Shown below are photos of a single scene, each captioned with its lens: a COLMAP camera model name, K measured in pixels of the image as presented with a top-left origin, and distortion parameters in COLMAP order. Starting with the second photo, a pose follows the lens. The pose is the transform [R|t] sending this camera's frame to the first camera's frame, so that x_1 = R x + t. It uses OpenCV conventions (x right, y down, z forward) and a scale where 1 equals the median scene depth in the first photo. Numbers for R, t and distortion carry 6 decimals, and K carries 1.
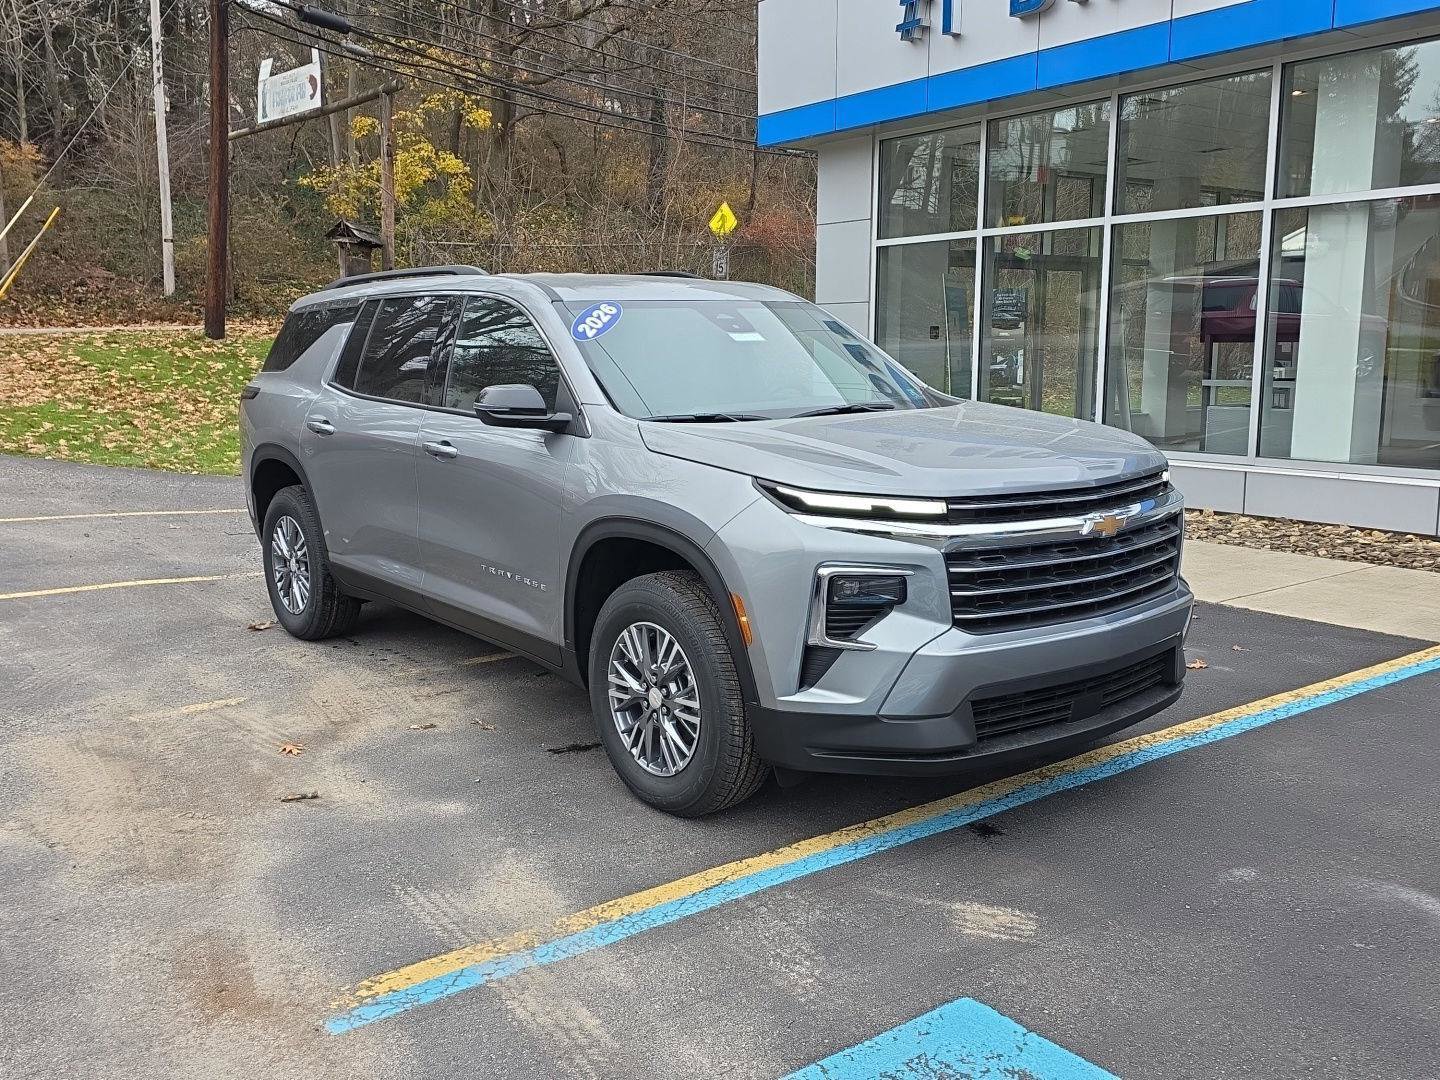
lens RADIAL K [[1278.5, 0, 711.4], [0, 1278.5, 547.7], [0, 0, 1]] dist [0.084360, -0.096975]
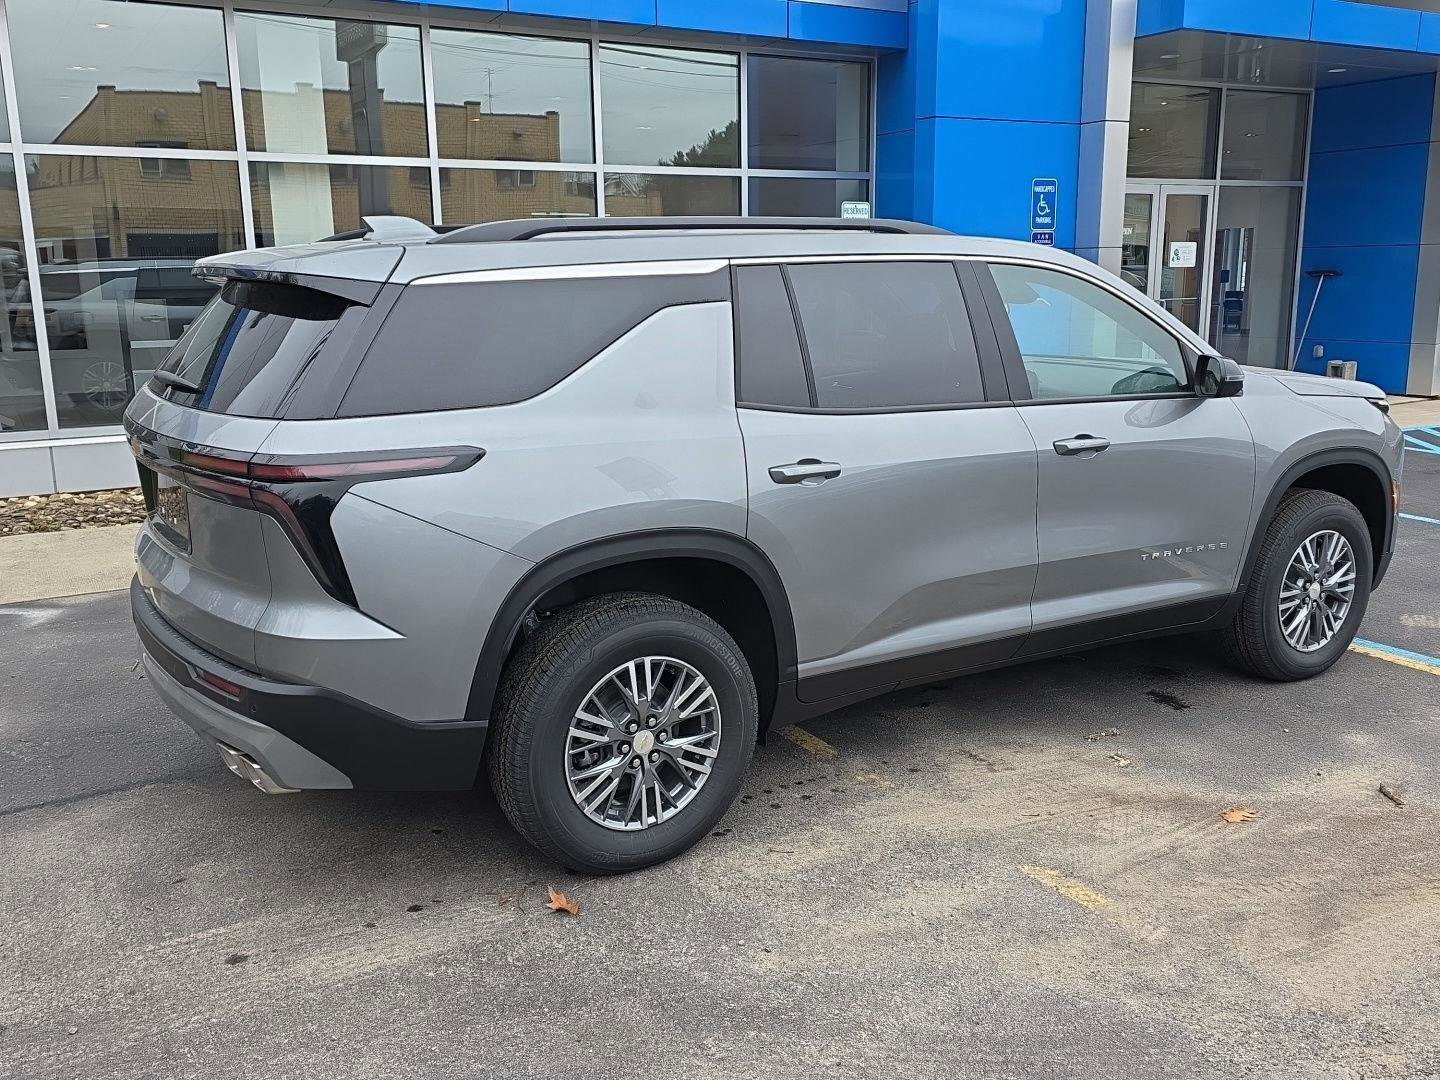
lens RADIAL K [[1278.5, 0, 723.6], [0, 1278.5, 541.3], [0, 0, 1]] dist [0.084360, -0.096975]
pose [[0.101576, -0.206777, 0.973101, -1.179946], [0.170725, 0.967272, 0.187717, -0.235860], [-0.980069, 0.147065, 0.133554, 1.238789]]
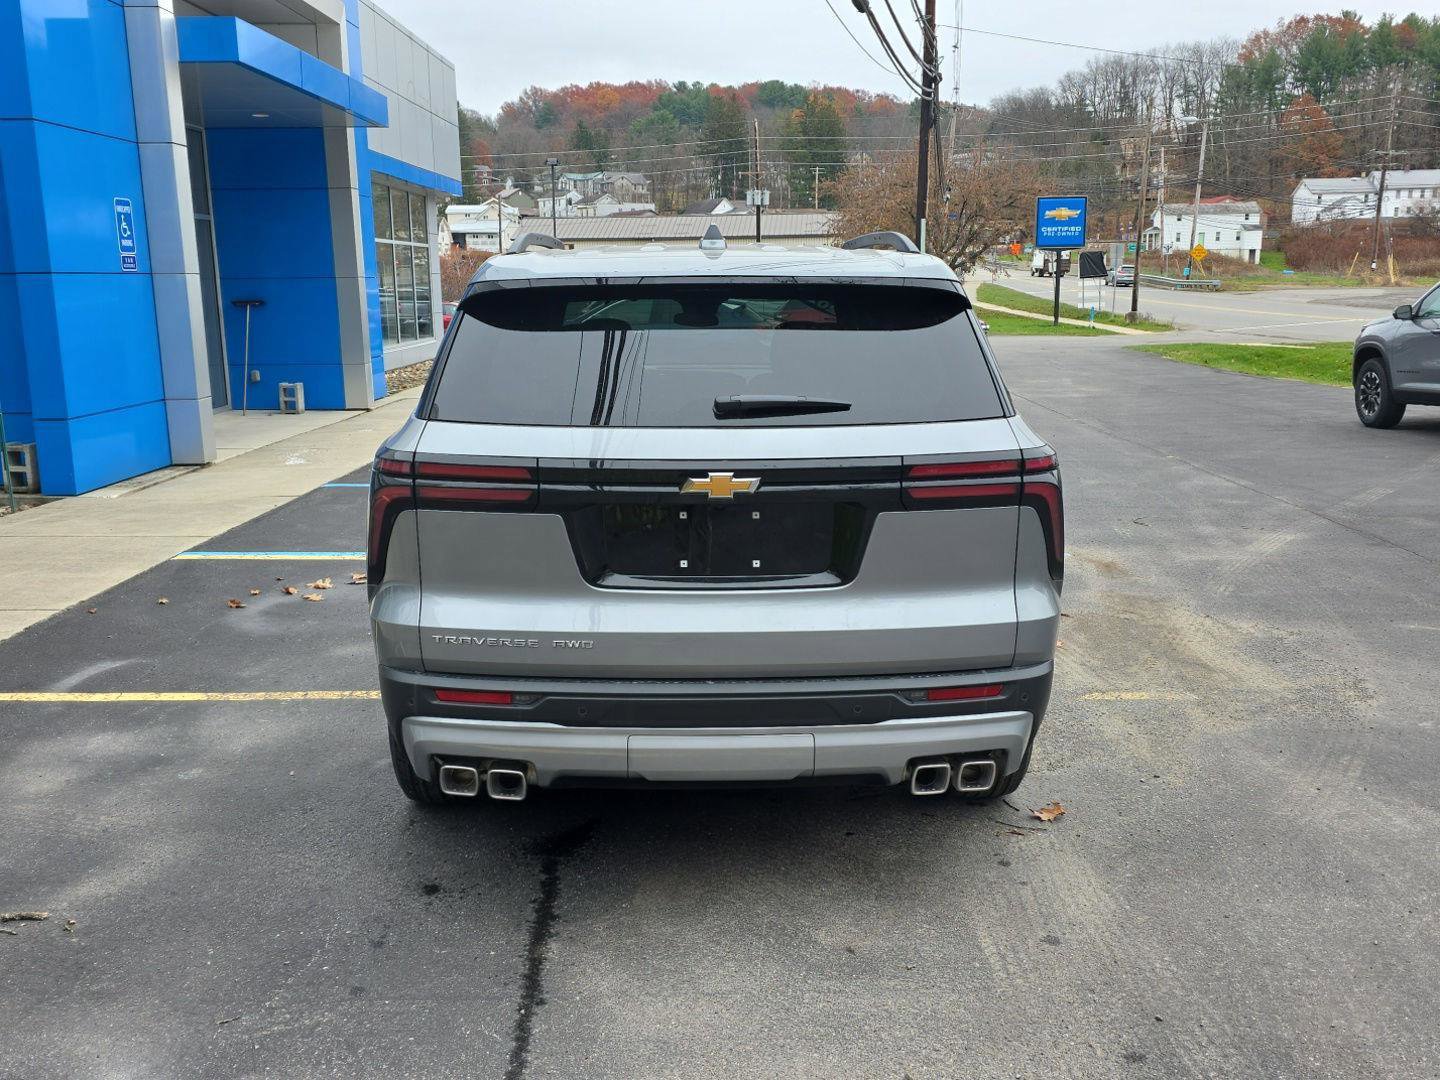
lens RADIAL K [[1278.5, 0, 712.7], [0, 1278.5, 550.1], [0, 0, 1]] dist [0.084360, -0.096975]
pose [[-0.796084, -0.109964, 0.595112, -0.830963], [0.112176, 0.939501, 0.323658, -0.386486], [-0.594699, 0.324416, -0.735586, 2.178876]]
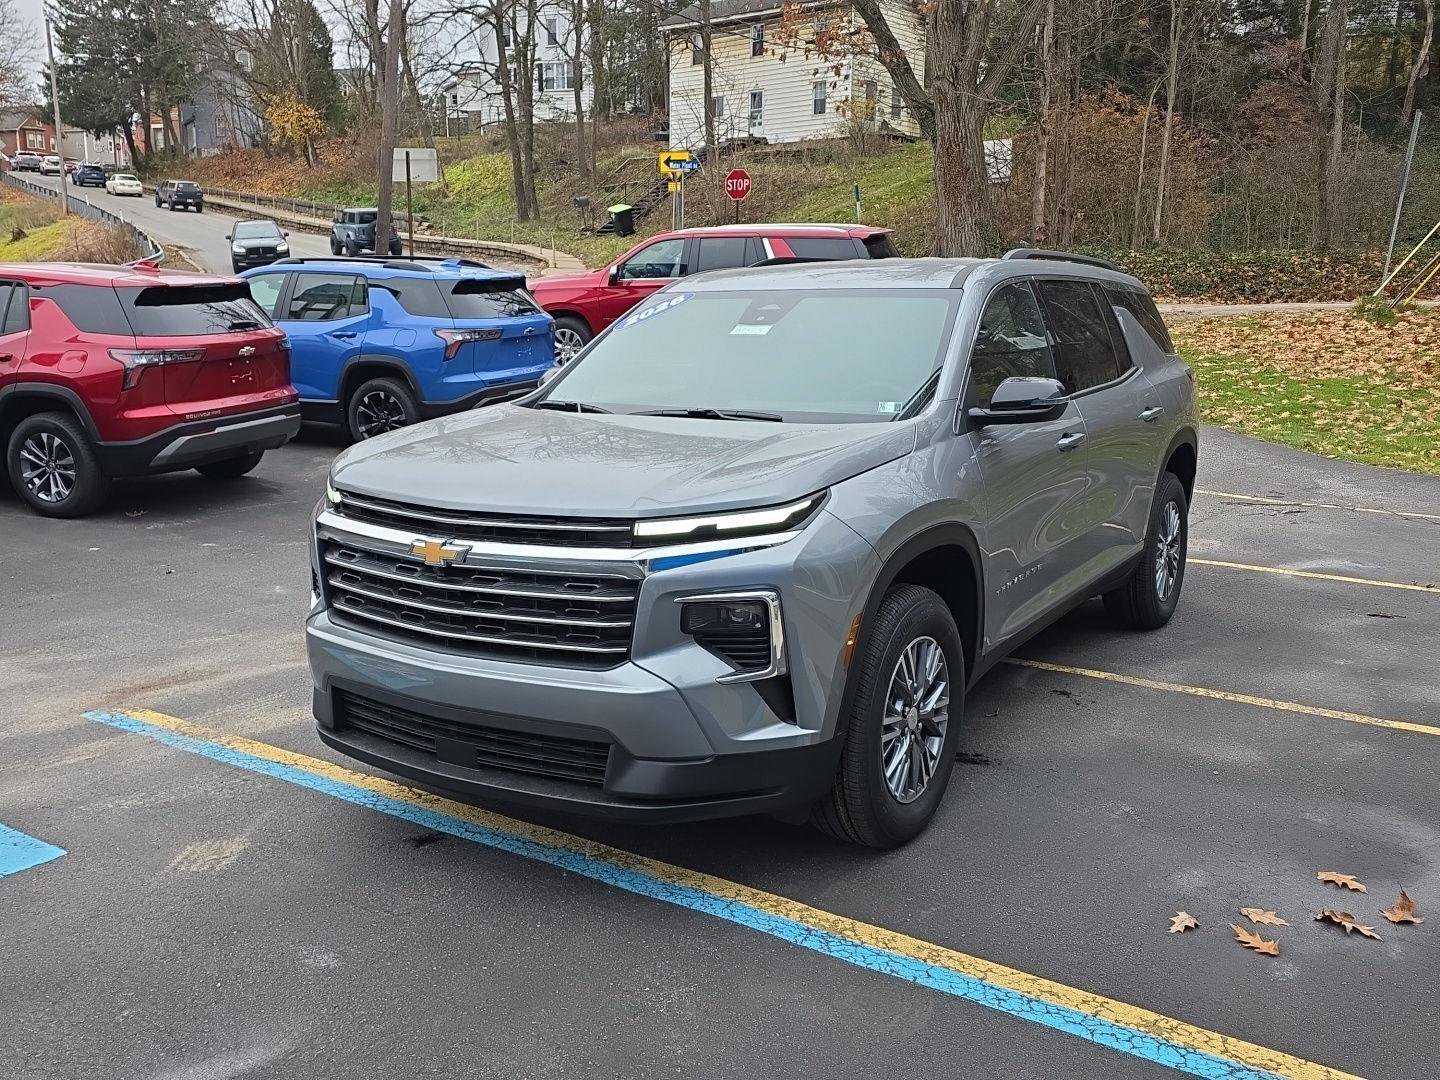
lens RADIAL K [[1278.5, 0, 708.7], [0, 1278.5, 541.9], [0, 0, 1]] dist [0.084360, -0.096975]
pose [[0.324546, 0.178905, -0.928796, 0.994206], [-0.159521, 0.978237, 0.132688, -0.143839], [0.932321, 0.105099, 0.346022, 0.722175]]
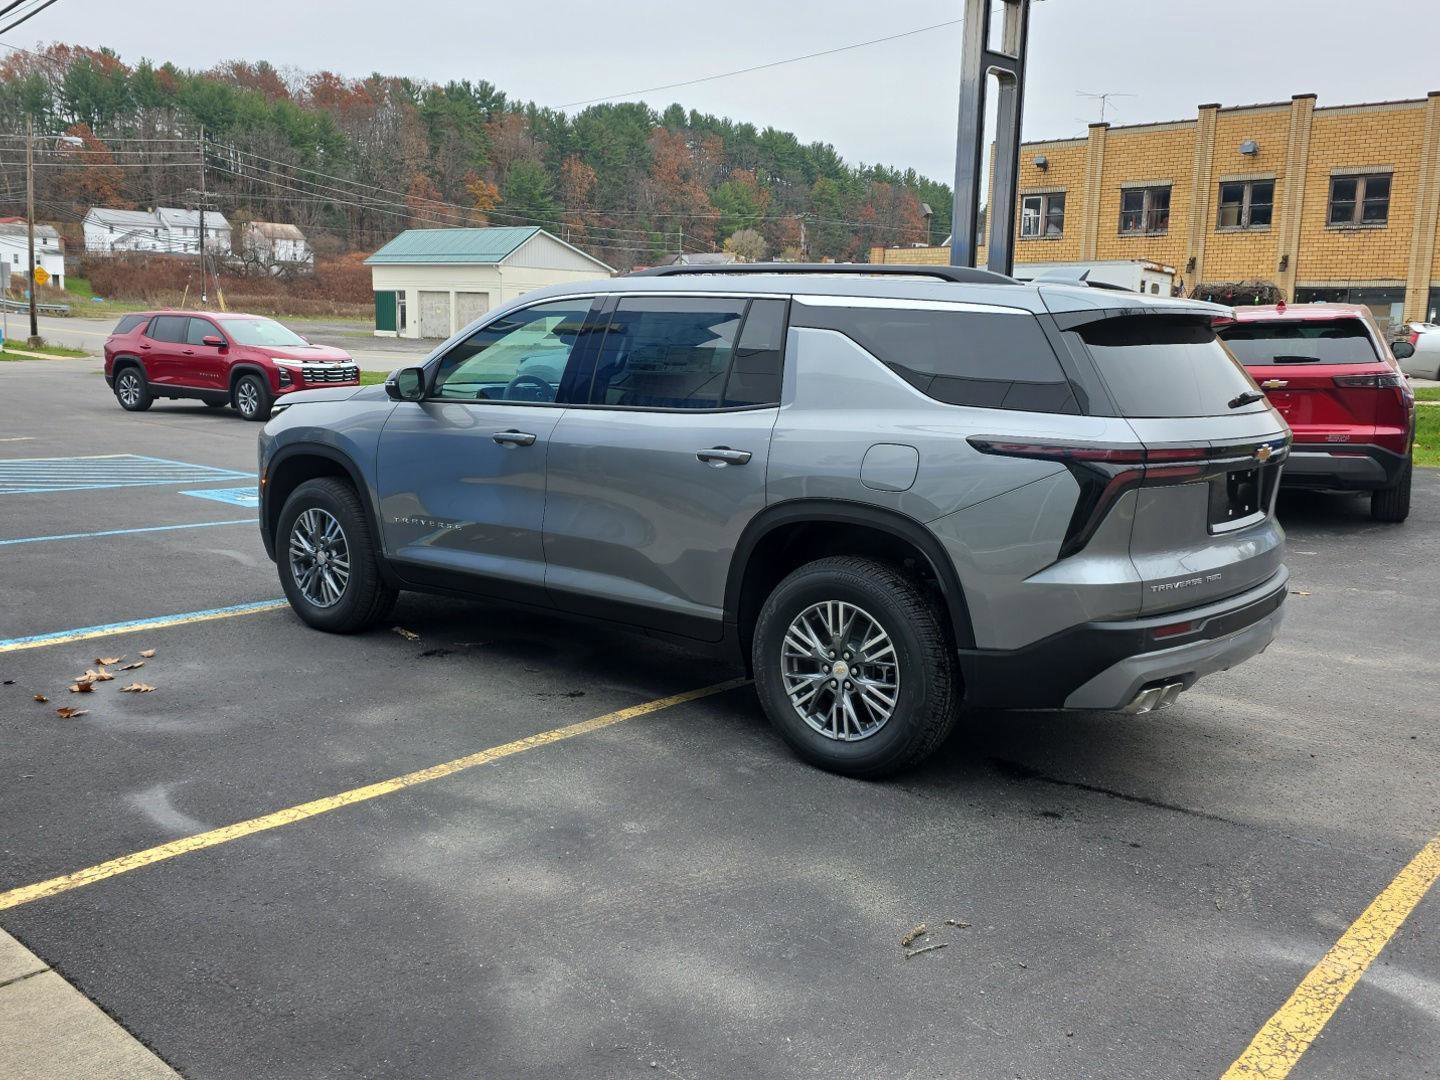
lens RADIAL K [[1278.5, 0, 710.2], [0, 1278.5, 532.1], [0, 0, 1]] dist [0.084360, -0.096975]
pose [[-0.976498, 0.014812, -0.215018, 0.173541], [-0.055435, 0.946811, 0.316981, -0.433787], [0.208277, 0.321451, -0.923737, 2.511835]]
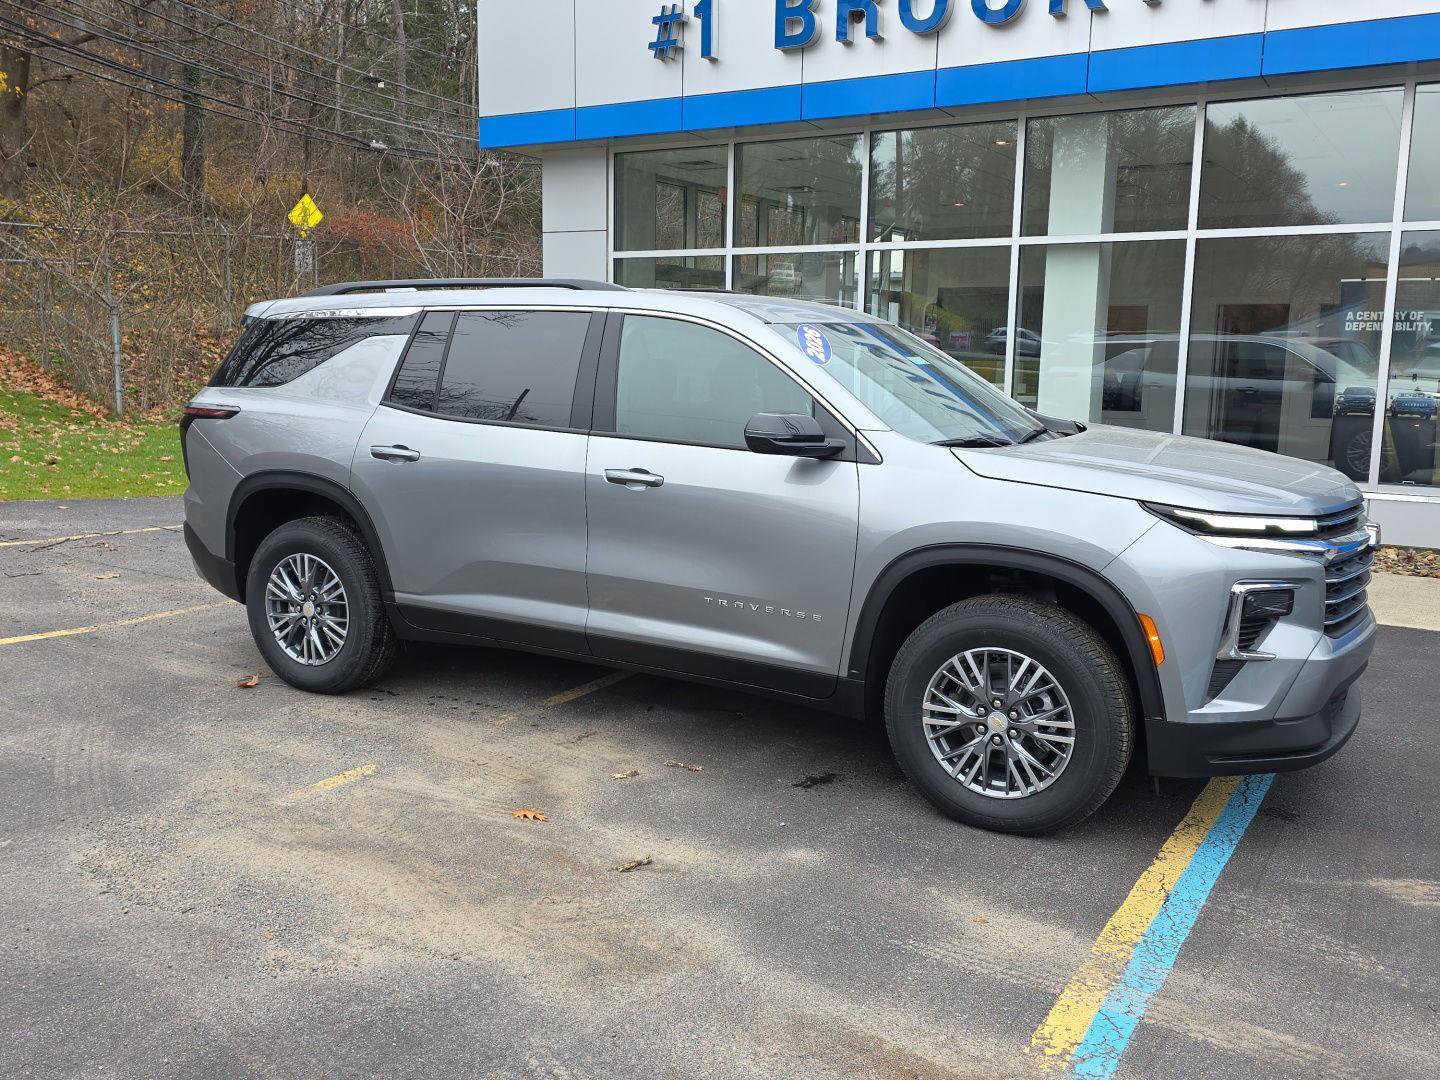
lens RADIAL K [[1278.5, 0, 705.2], [0, 1278.5, 541.4], [0, 0, 1]] dist [0.084360, -0.096975]
pose [[0.926913, -0.039244, 0.373219, -0.562216], [0.041819, 0.999124, 0.001197, -0.031520], [-0.372940, 0.014498, 0.927742, 0.127803]]
